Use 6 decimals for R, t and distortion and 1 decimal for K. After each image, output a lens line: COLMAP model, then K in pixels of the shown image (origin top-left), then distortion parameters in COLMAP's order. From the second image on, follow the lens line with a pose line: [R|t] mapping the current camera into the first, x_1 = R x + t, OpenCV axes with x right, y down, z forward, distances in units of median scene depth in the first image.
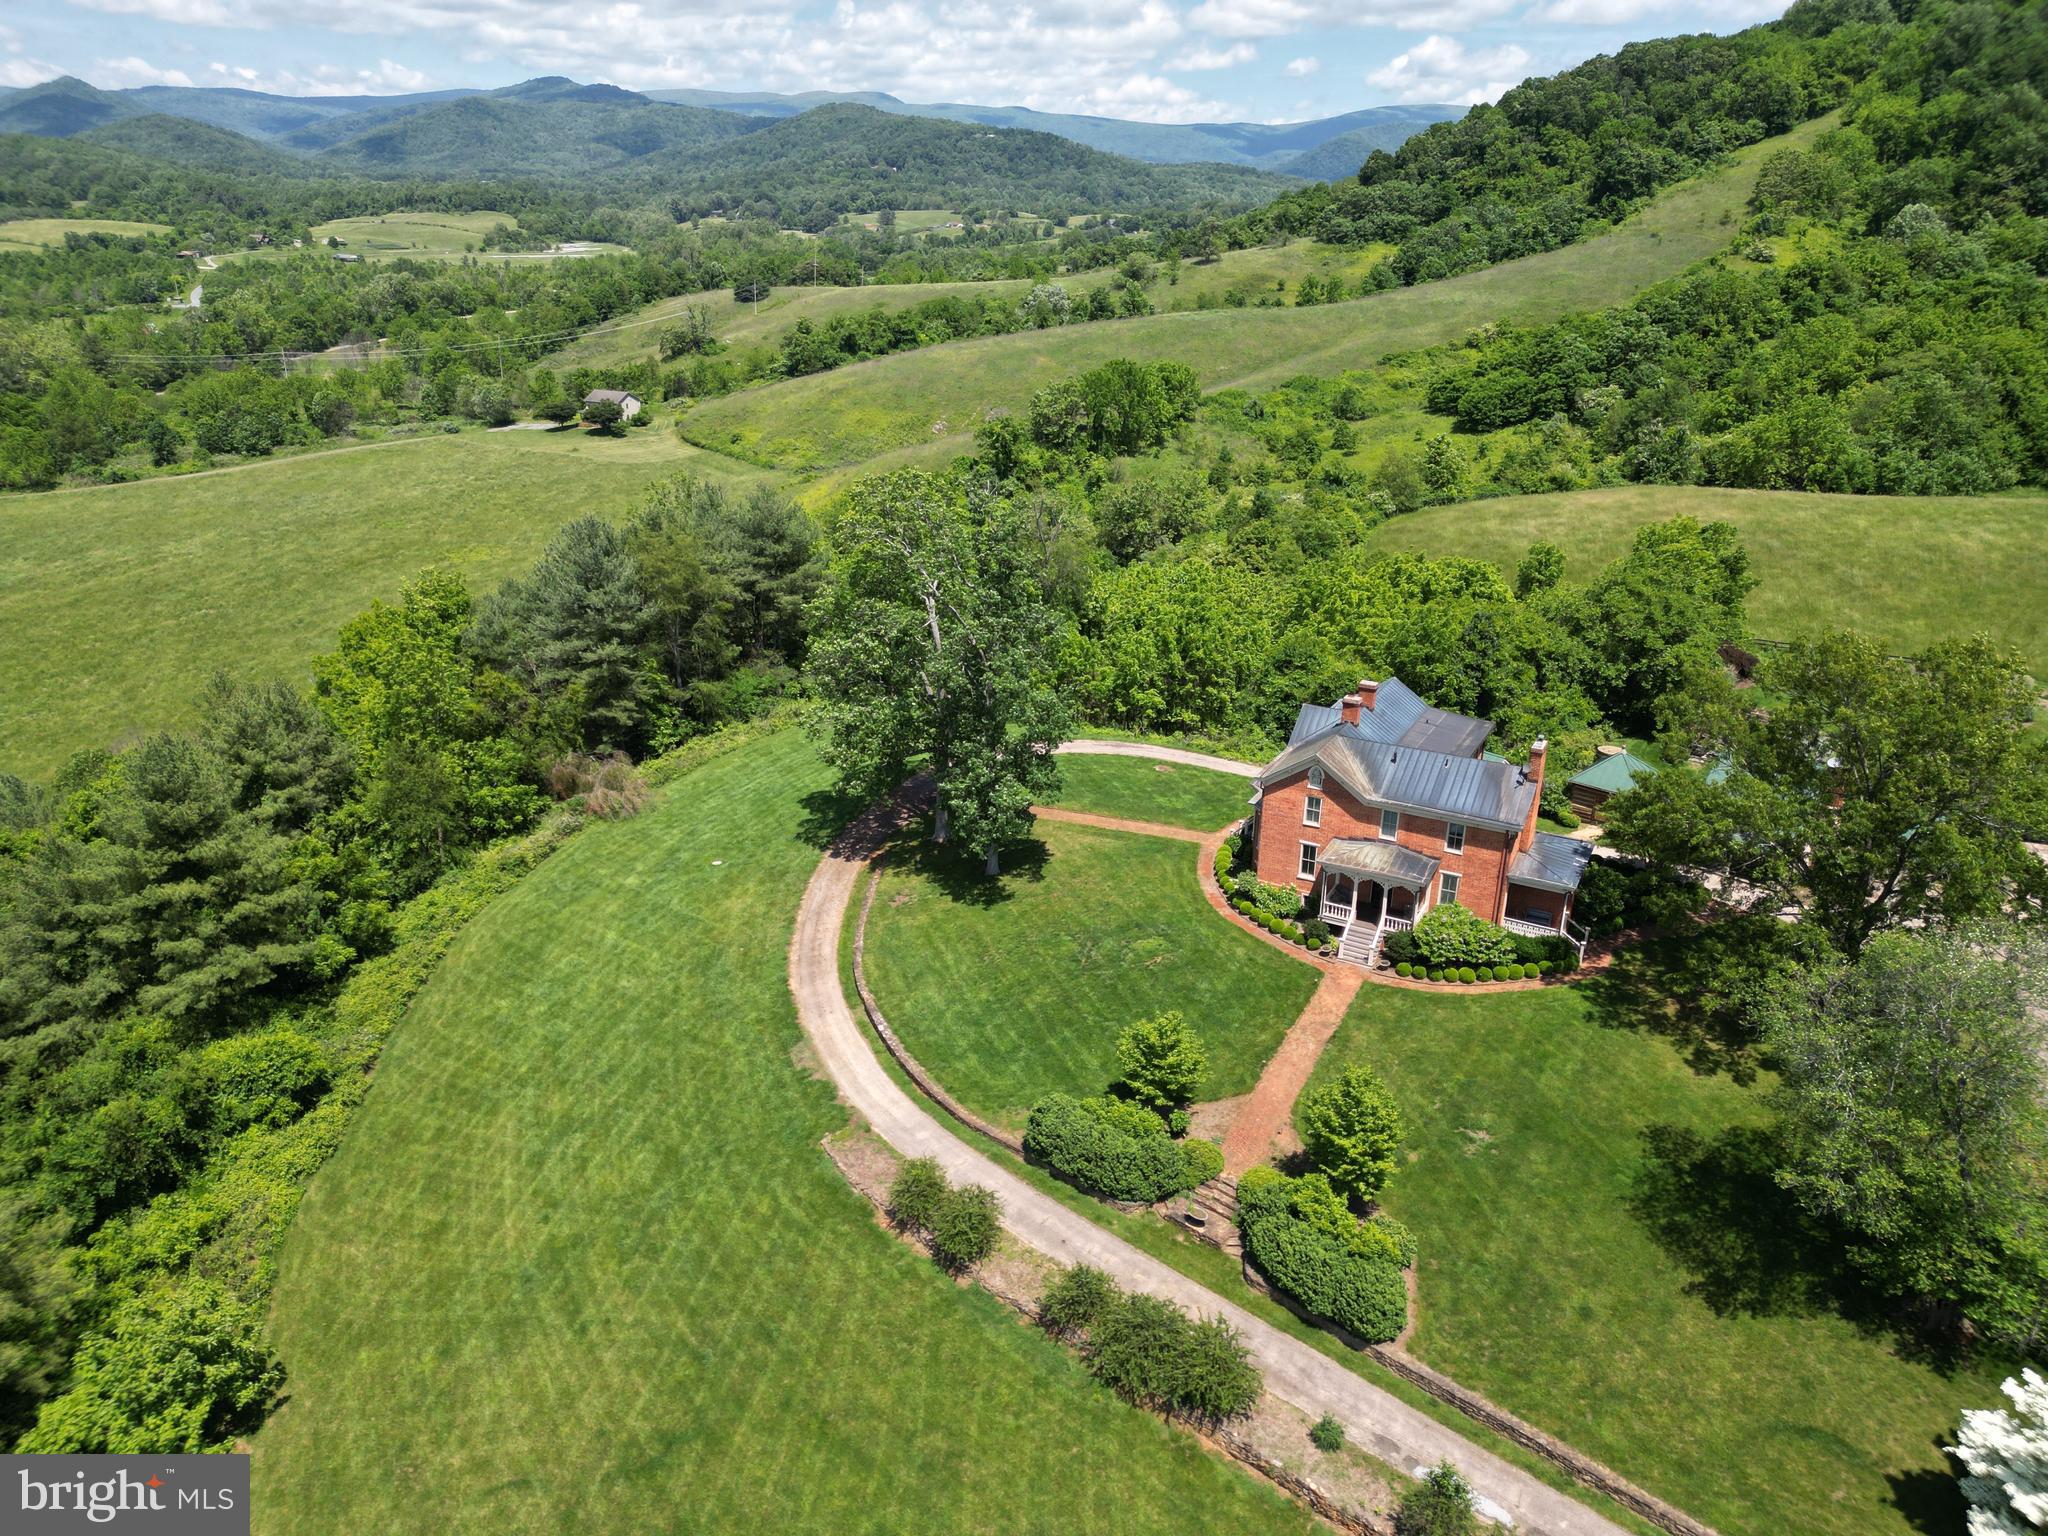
lens RADIAL K [[1433.1, 0, 1014.0], [0, 1433.1, 755.9], [0, 0, 1]] dist [0.073830, -0.063513]
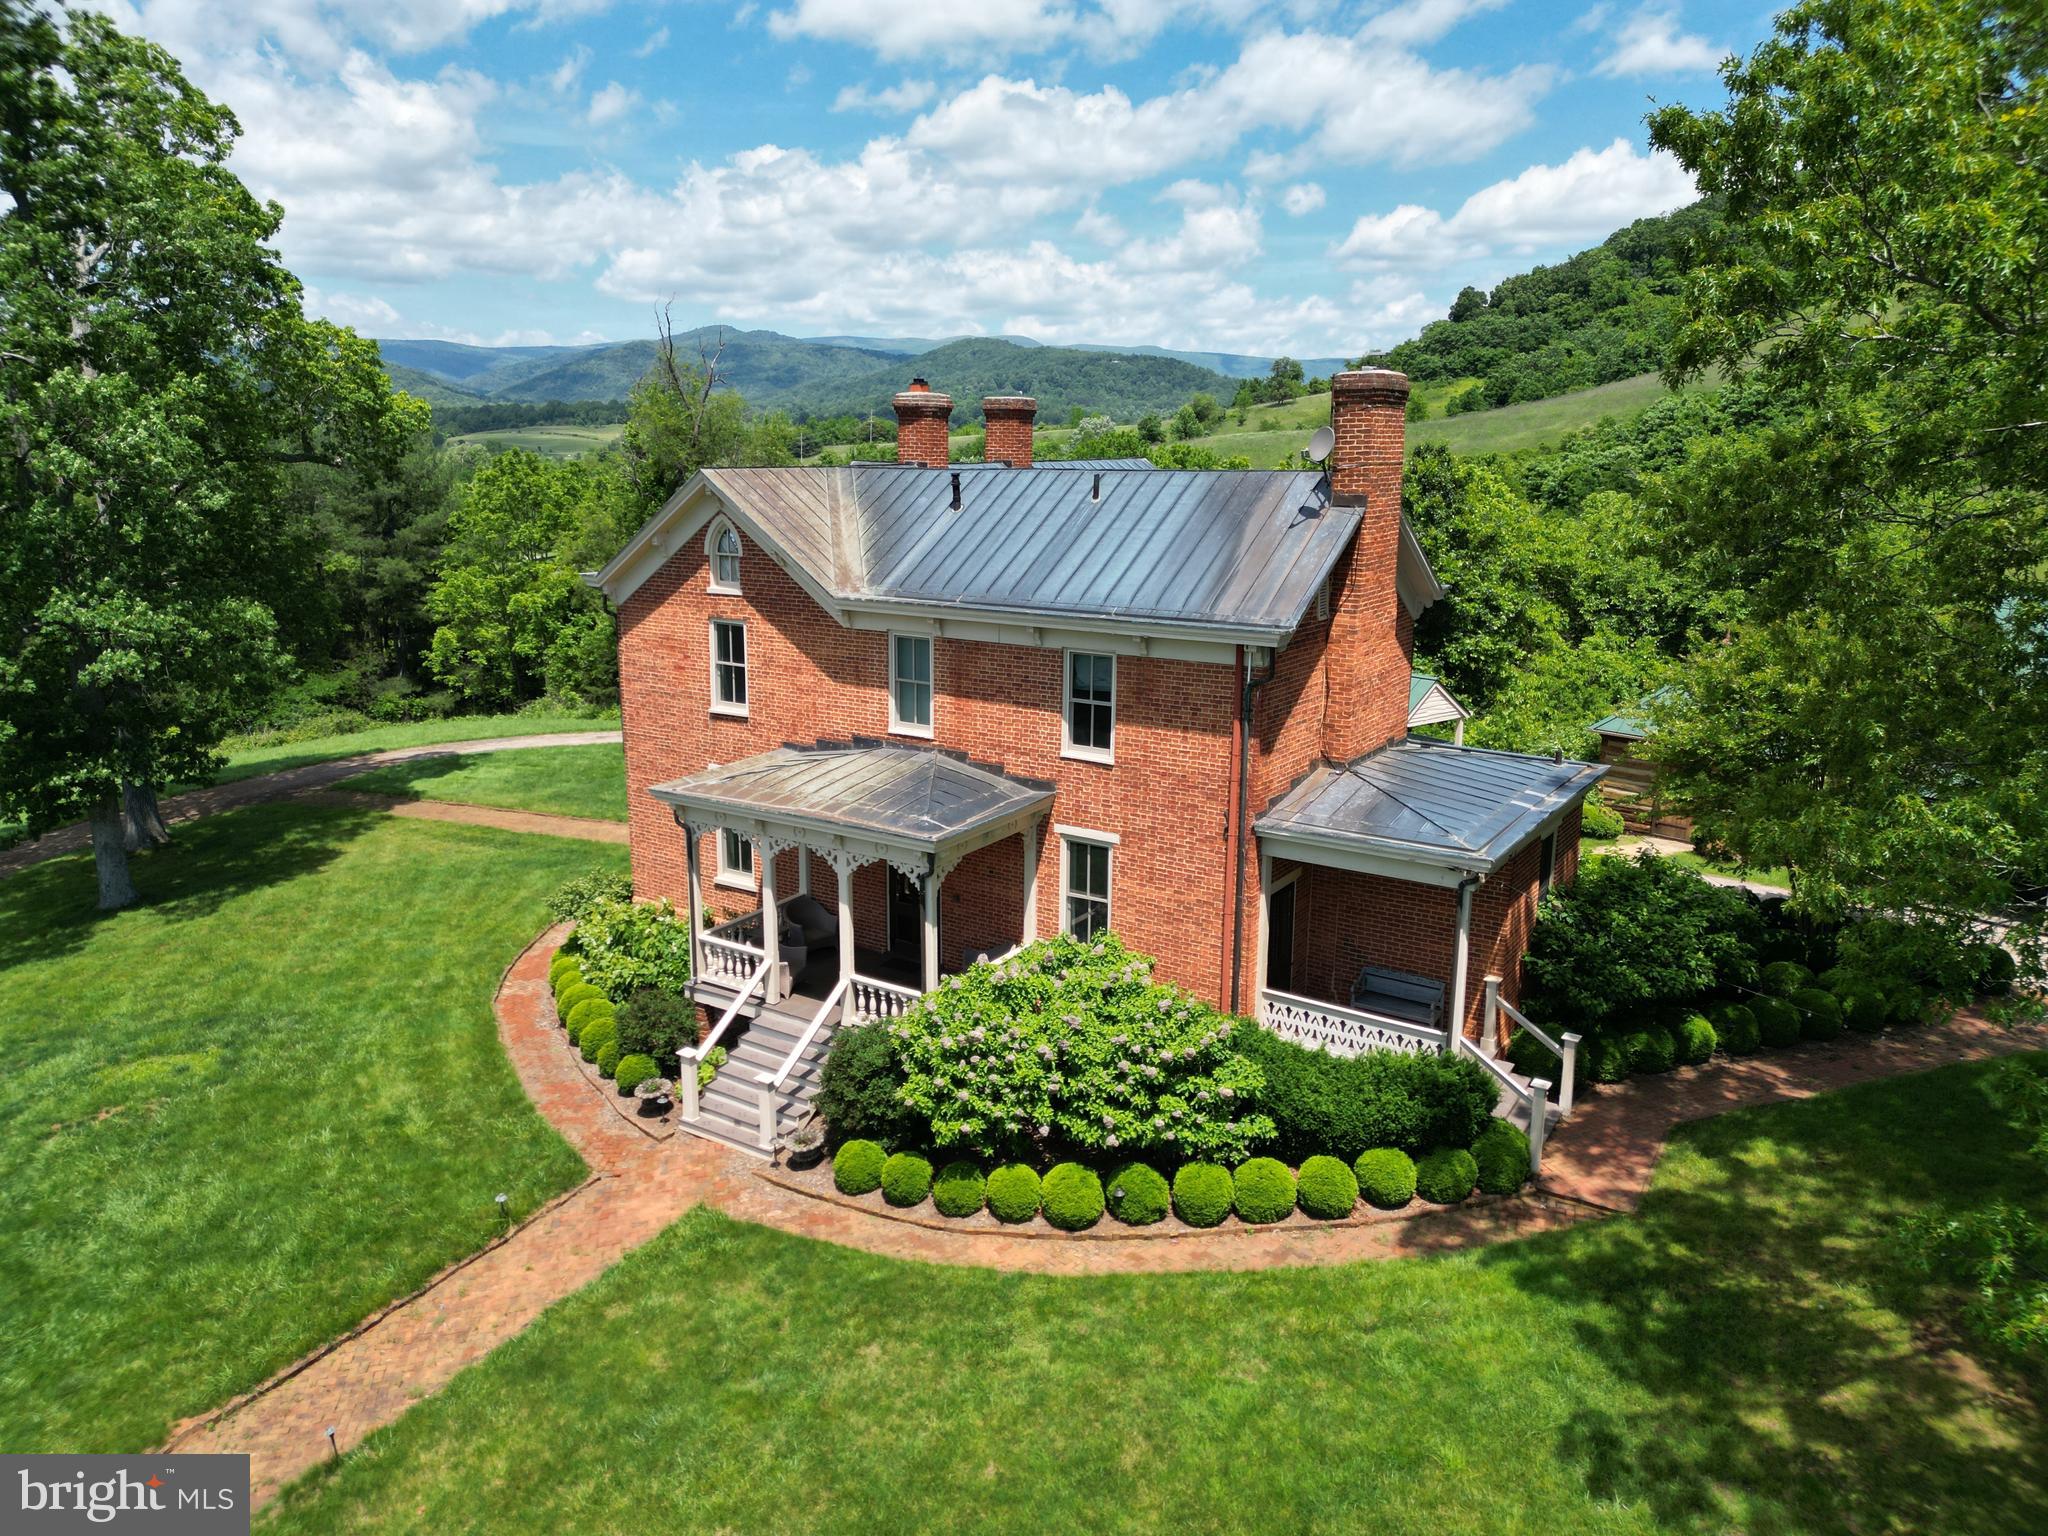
lens RADIAL K [[1433.1, 0, 1007.2], [0, 1433.1, 748.5], [0, 0, 1]] dist [0.073830, -0.063513]
pose [[0.995403, 0.011145, -0.095128, 0.285936], [-0.025377, 0.988400, -0.149739, 0.098422], [0.092355, 0.151465, 0.984139, 0.647836]]
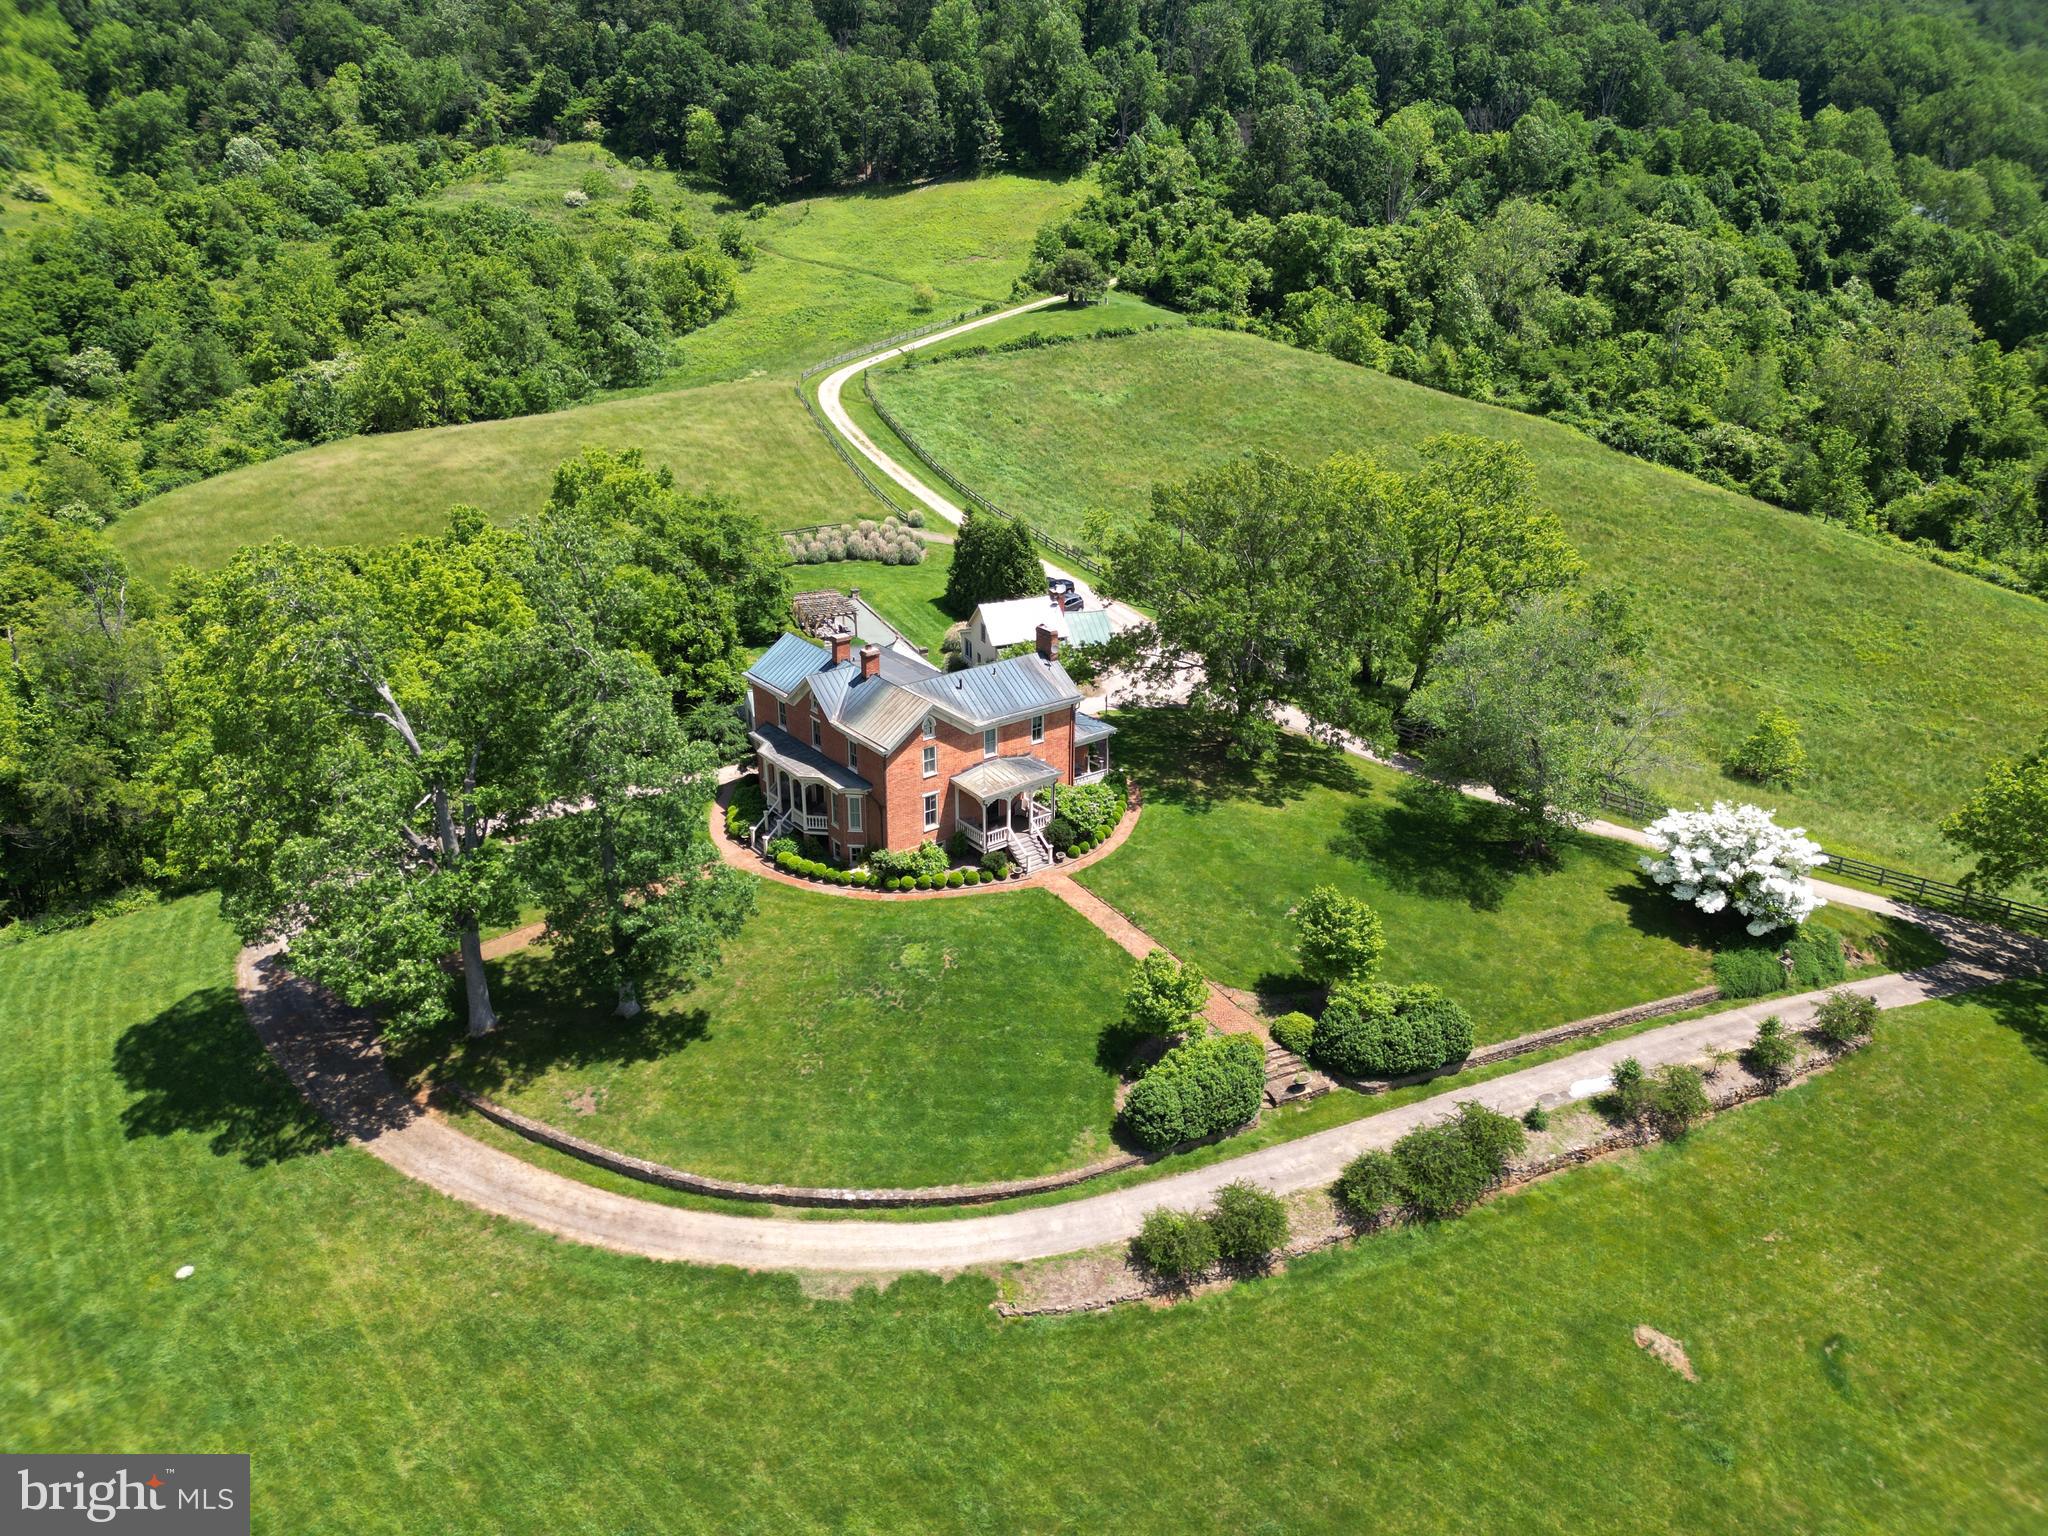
lens RADIAL K [[1433.1, 0, 1015.9], [0, 1433.1, 762.2], [0, 0, 1]] dist [0.073830, -0.063513]
pose [[0.400410, -0.362620, 0.841533, -0.569410], [0.327039, 0.914439, 0.238426, -0.168011], [-0.855989, 0.179746, 0.484742, 0.442679]]
